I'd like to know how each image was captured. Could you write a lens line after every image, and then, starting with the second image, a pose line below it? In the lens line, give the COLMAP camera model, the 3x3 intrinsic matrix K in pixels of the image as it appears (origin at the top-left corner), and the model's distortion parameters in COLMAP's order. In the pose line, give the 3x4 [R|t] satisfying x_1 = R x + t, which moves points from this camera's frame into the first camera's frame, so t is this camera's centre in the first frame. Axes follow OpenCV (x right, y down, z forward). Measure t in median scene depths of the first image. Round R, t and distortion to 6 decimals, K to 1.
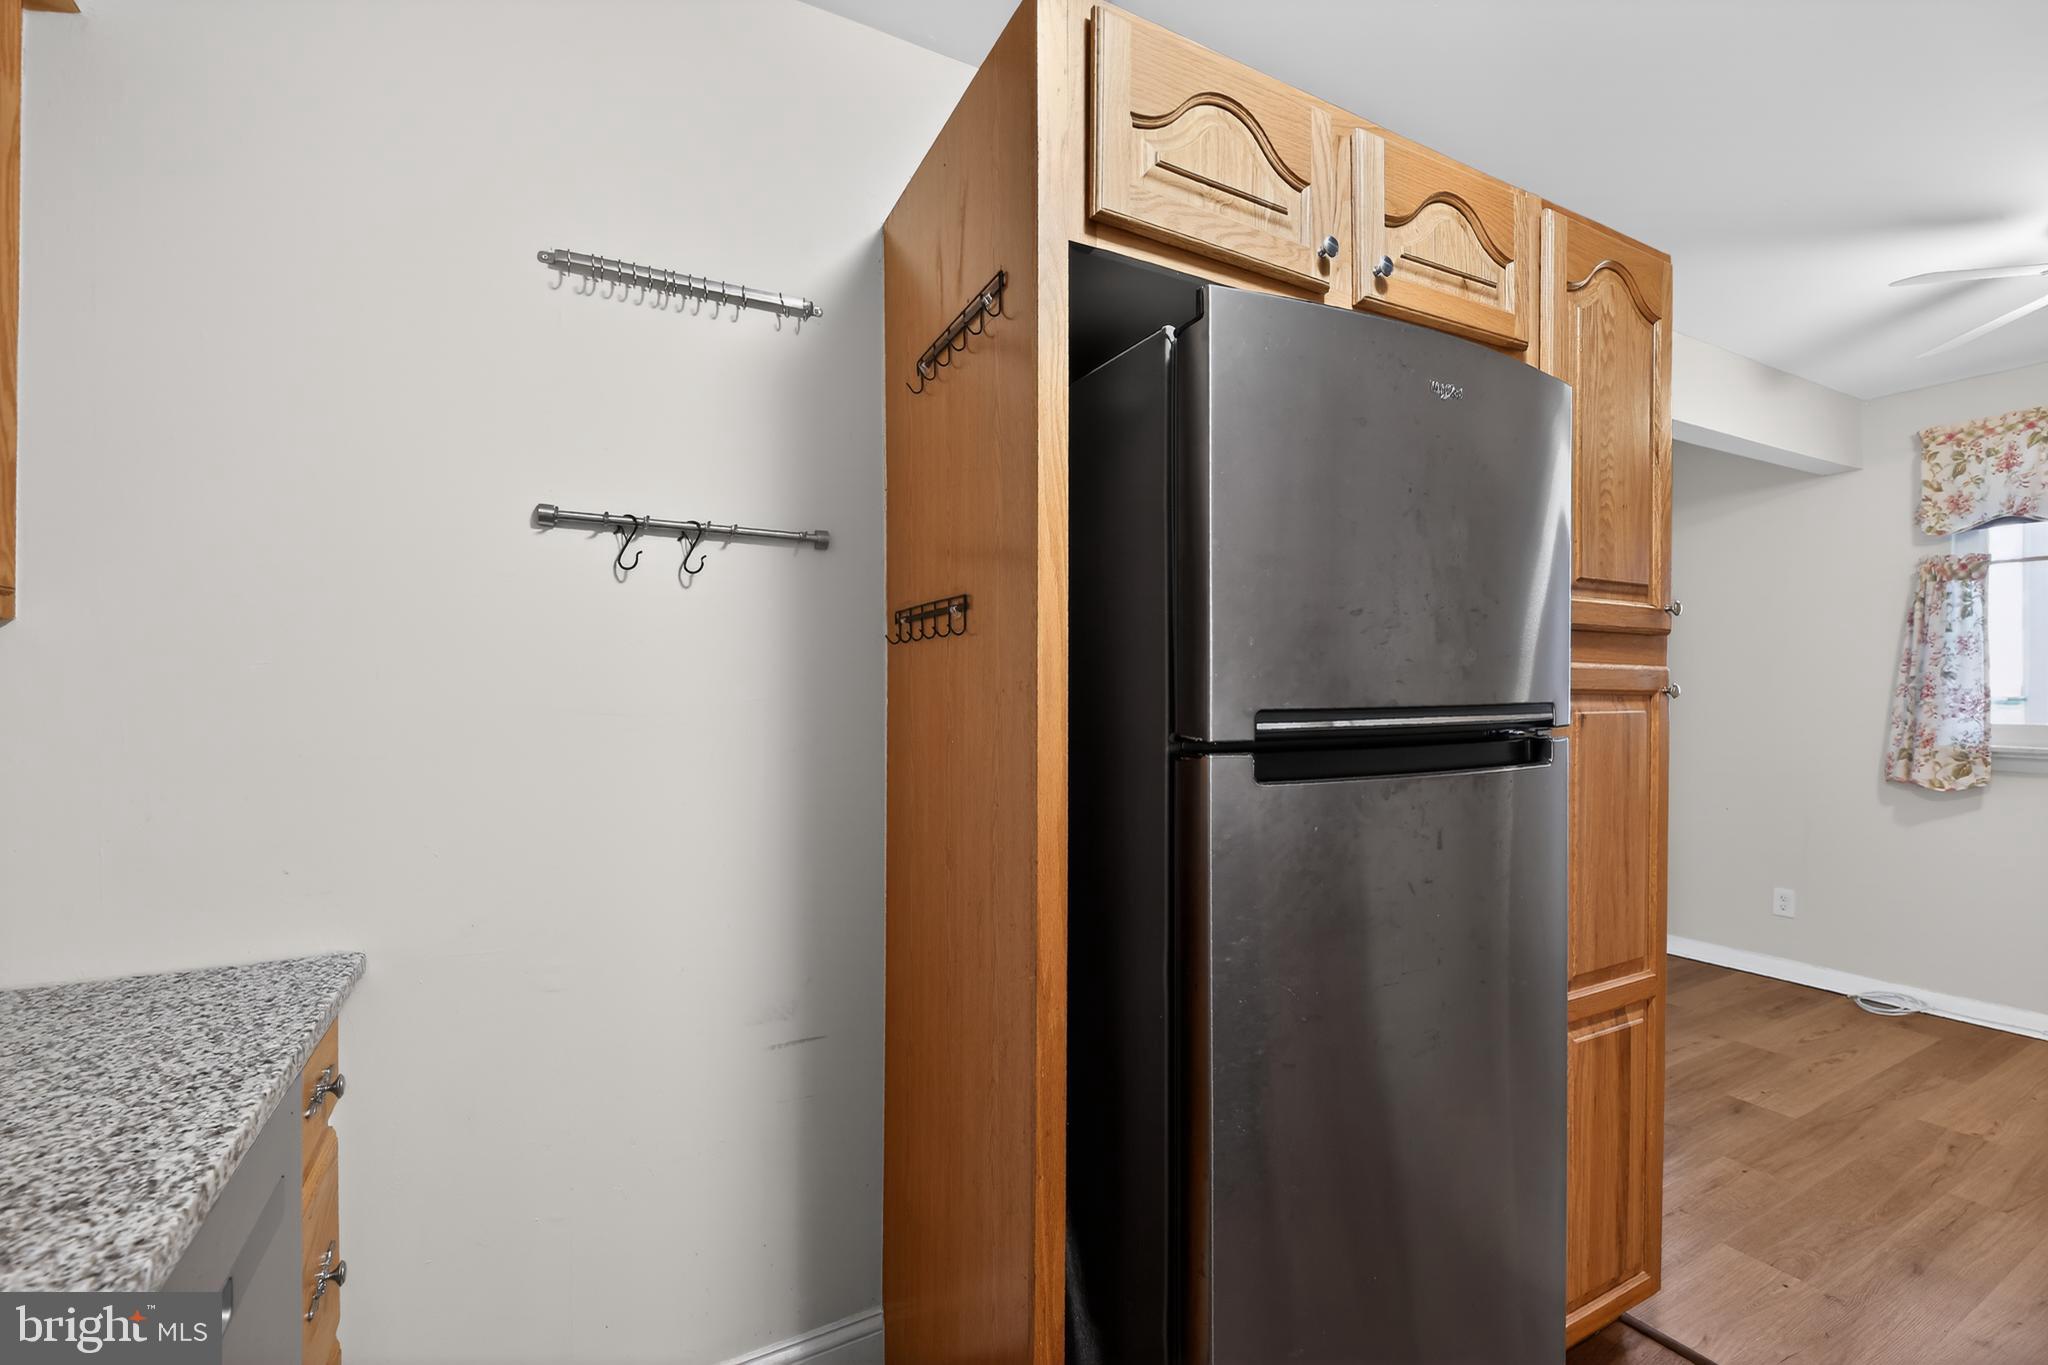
lens RADIAL K [[839.6, 0, 980.3], [0, 839.6, 703.8], [0, 0, 1]] dist [-0.000753, -0.005085]
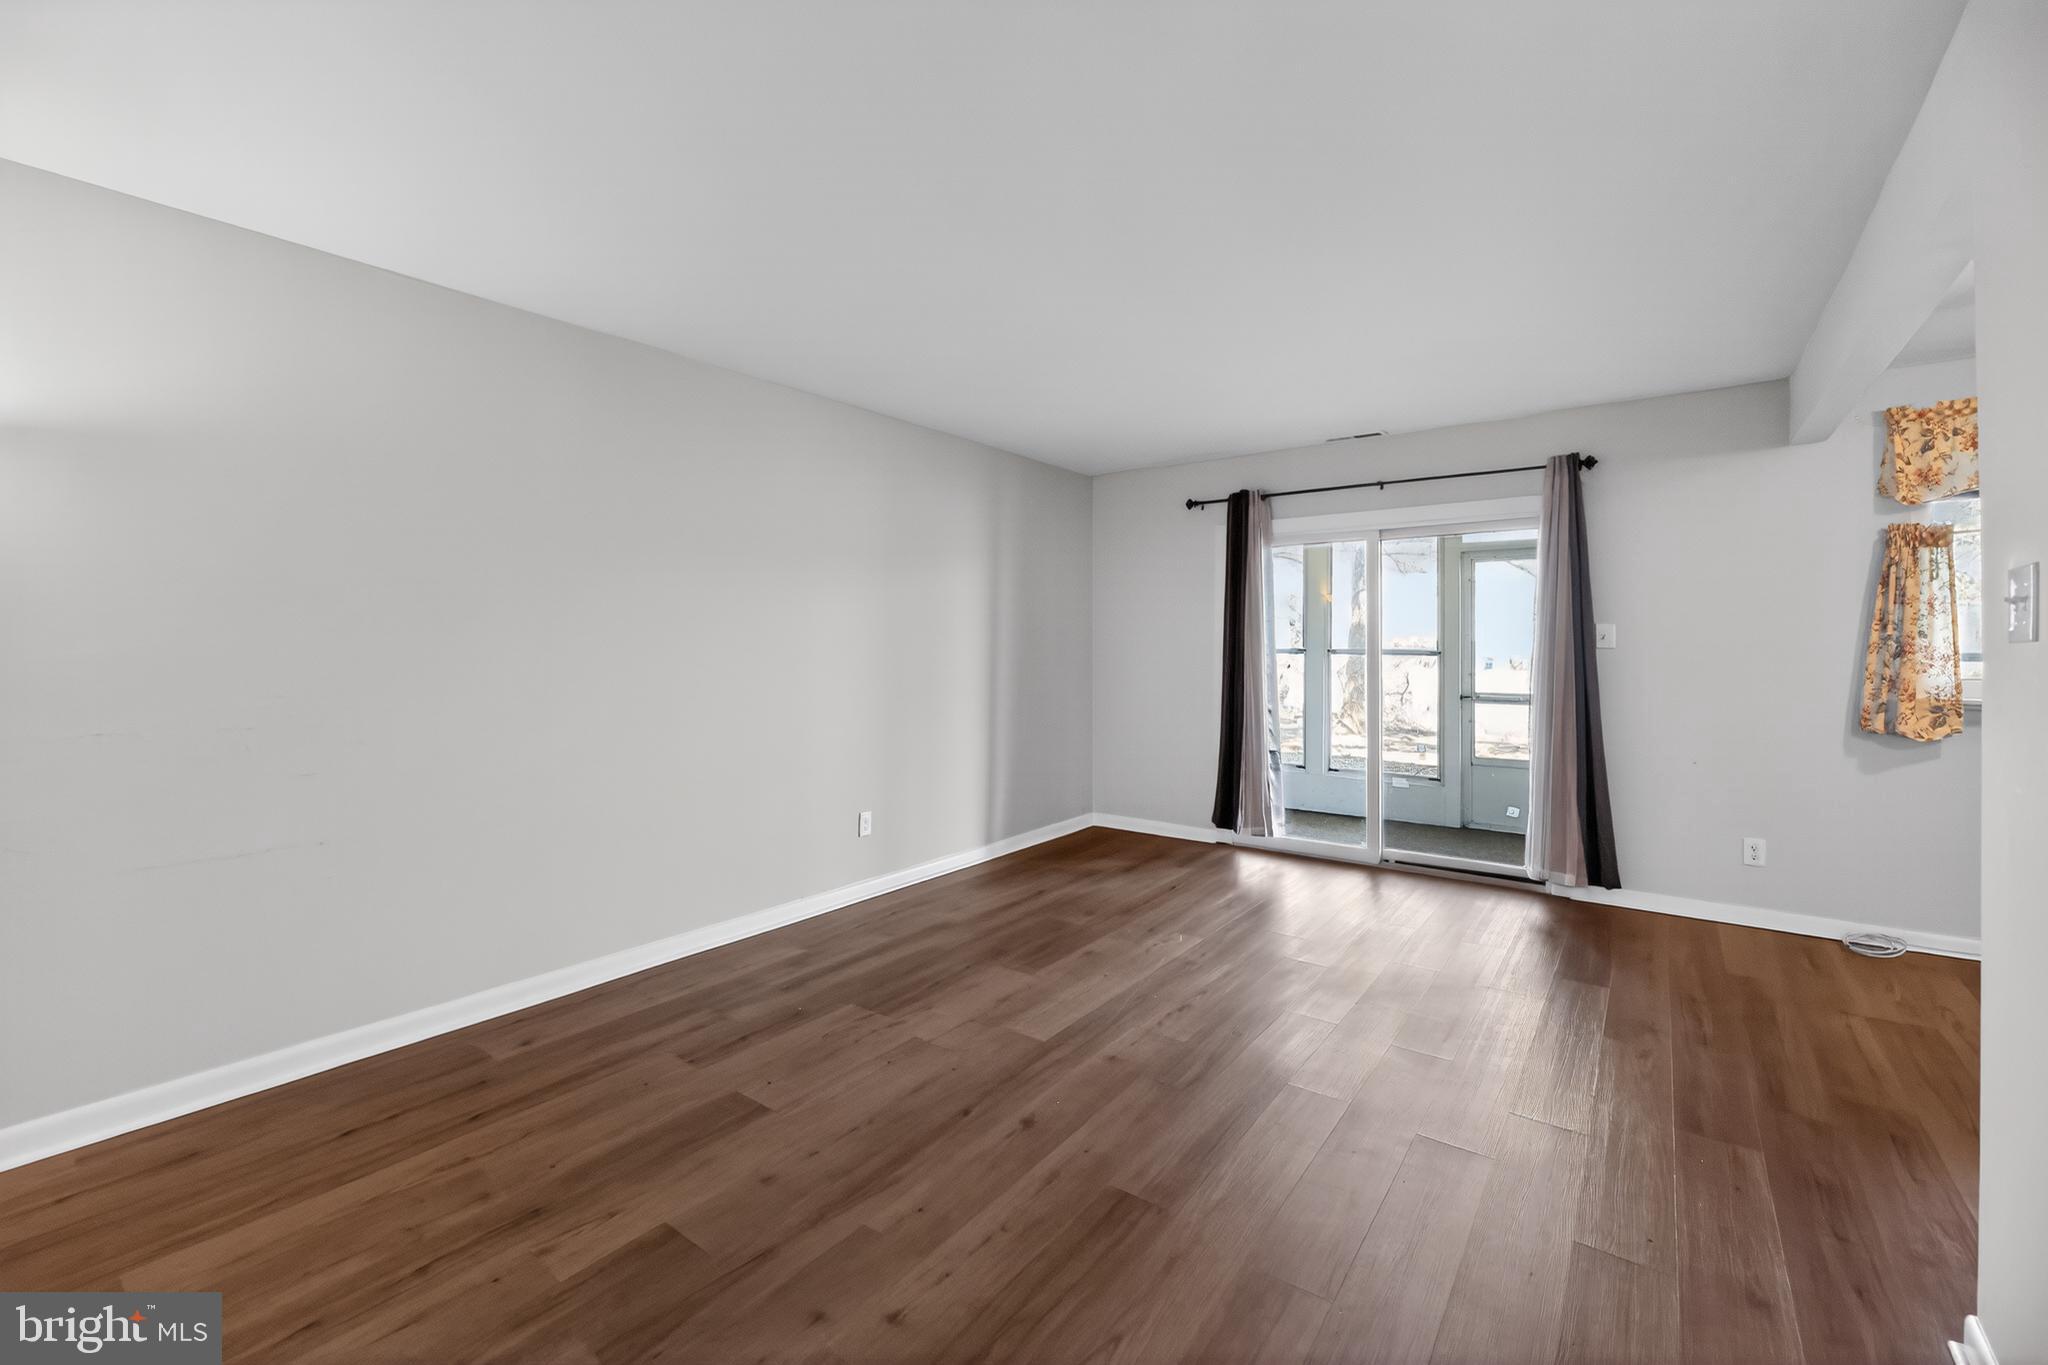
lens RADIAL K [[843.3, 0, 1009.7], [0, 843.3, 639.4], [0, 0, 1]] dist [-0.001051, -0.000631]
pose [[0.900073, 0.007063, 0.435682, -0.383747], [0.002148, 0.999785, -0.020645, -0.007460], [-0.435734, 0.019517, 0.899864, 0.533324]]
